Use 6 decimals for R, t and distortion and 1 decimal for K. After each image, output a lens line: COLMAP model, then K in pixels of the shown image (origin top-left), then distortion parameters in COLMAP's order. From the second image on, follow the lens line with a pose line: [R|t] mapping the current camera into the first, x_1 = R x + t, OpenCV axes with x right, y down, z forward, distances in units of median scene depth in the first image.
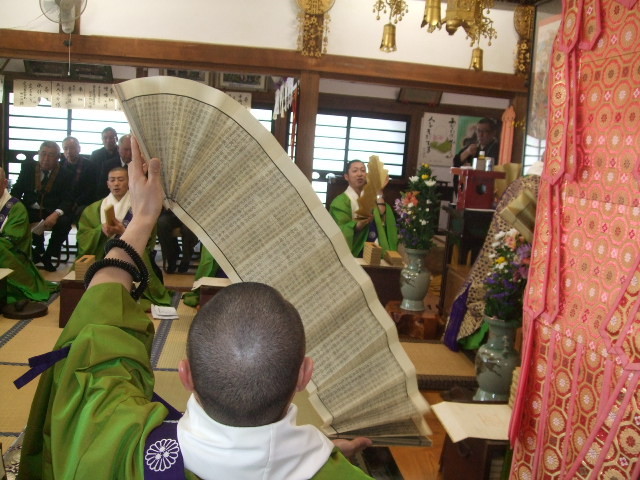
lens RADIAL K [[662.1, 0, 320.6], [0, 662.1, 236.4], [0, 0, 1]] dist [-0.149040, 0.169523]
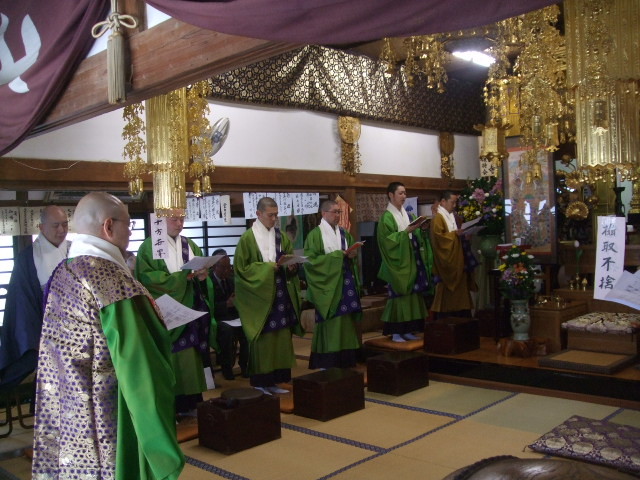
lens RADIAL K [[660.2, 0, 316.0], [0, 660.2, 239.9], [0, 0, 1]] dist [-0.145032, 0.164762]
pose [[0.777342, -0.115660, 0.618355, -0.862482], [0.184419, 0.981664, -0.048221, -0.099799], [-0.601439, 0.151521, 0.784418, 0.048045]]
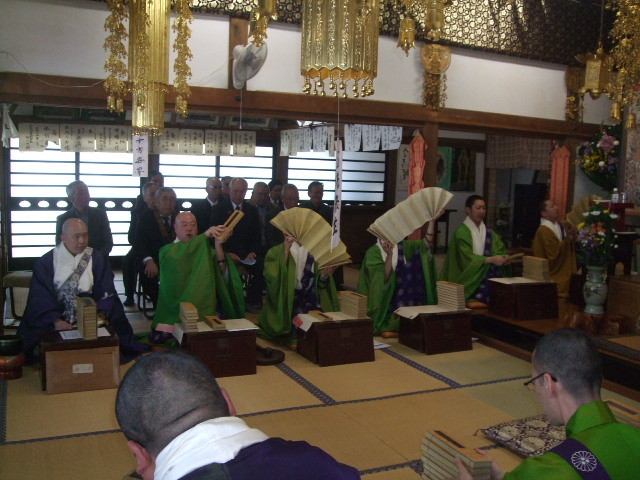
lens RADIAL K [[662.1, 0, 320.6], [0, 662.1, 236.4], [0, 0, 1]] dist [-0.149040, 0.169523]
pose [[0.950335, -0.071085, 0.303002, -0.564738], [0.078660, 0.996819, -0.012854, -0.049335], [-0.301124, 0.036050, 0.952903, -0.045142]]
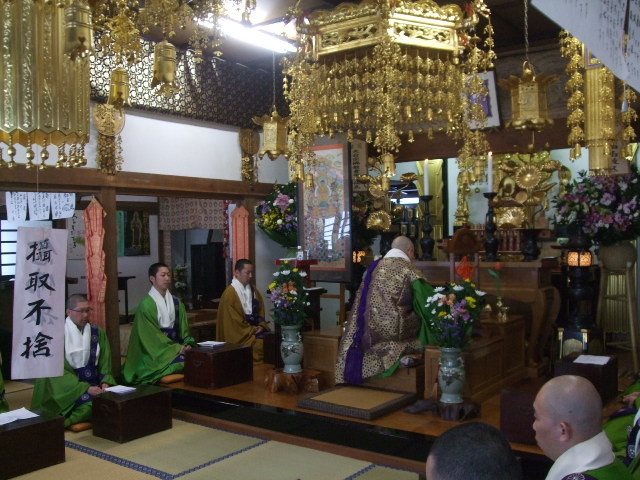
lens RADIAL K [[660.2, 0, 316.0], [0, 660.2, 239.9], [0, 0, 1]] dist [-0.145032, 0.164762]
pose [[0.687181, -0.092728, 0.720544, -0.555127], [0.168975, 0.985020, -0.034387, -0.070370], [-0.706562, 0.145384, 0.692556, 0.026723]]
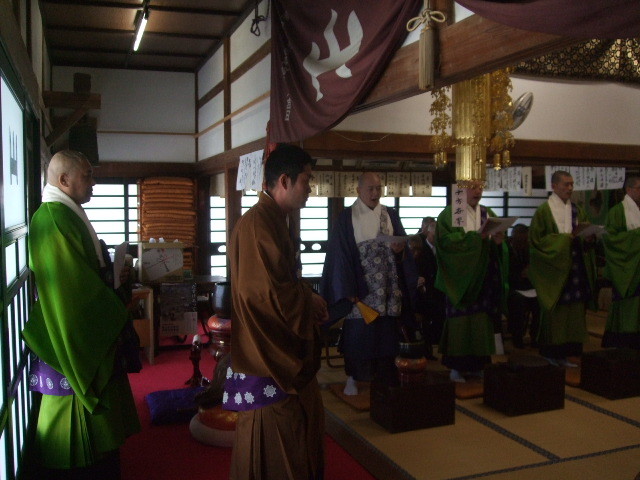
lens RADIAL K [[662.1, 0, 320.6], [0, 662.1, 236.4], [0, 0, 1]] dist [-0.149040, 0.169523]
pose [[0.972173, -0.083003, 0.219065, -0.886194], [0.100146, 0.992624, -0.068329, -0.096768], [-0.211777, 0.088366, 0.973315, -0.009352]]
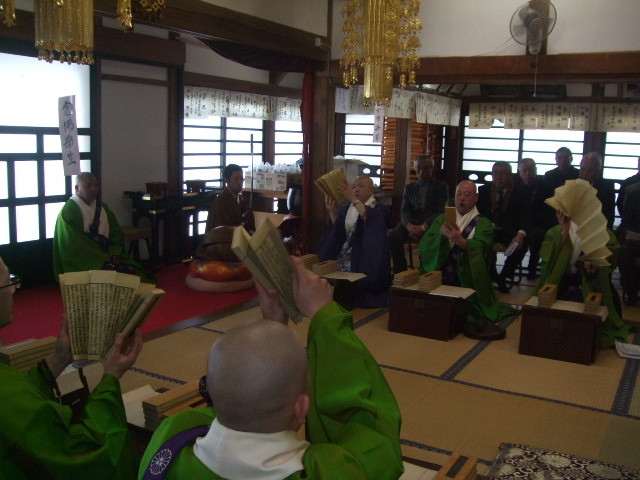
lens RADIAL K [[665.5, 0, 320.5], [0, 665.5, 234.0], [0, 0, 1]] dist [-0.145603, 0.175054]
pose [[0.803801, 0.038285, -0.593665, -0.048688], [-0.056824, 0.998305, -0.012558, -0.008234], [0.592178, 0.043829, 0.804614, 0.011522]]
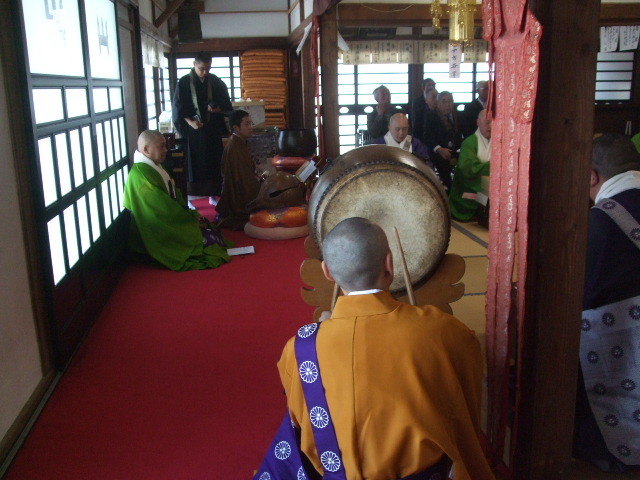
lens RADIAL K [[662.5, 0, 318.2], [0, 662.5, 238.6], [0, 0, 1]] dist [-0.147825, 0.178225]
pose [[0.995369, -0.092616, -0.025743, -0.739511], [0.094637, 0.991117, 0.093444, -0.014307], [0.016860, -0.095447, 0.995292, -0.286192]]
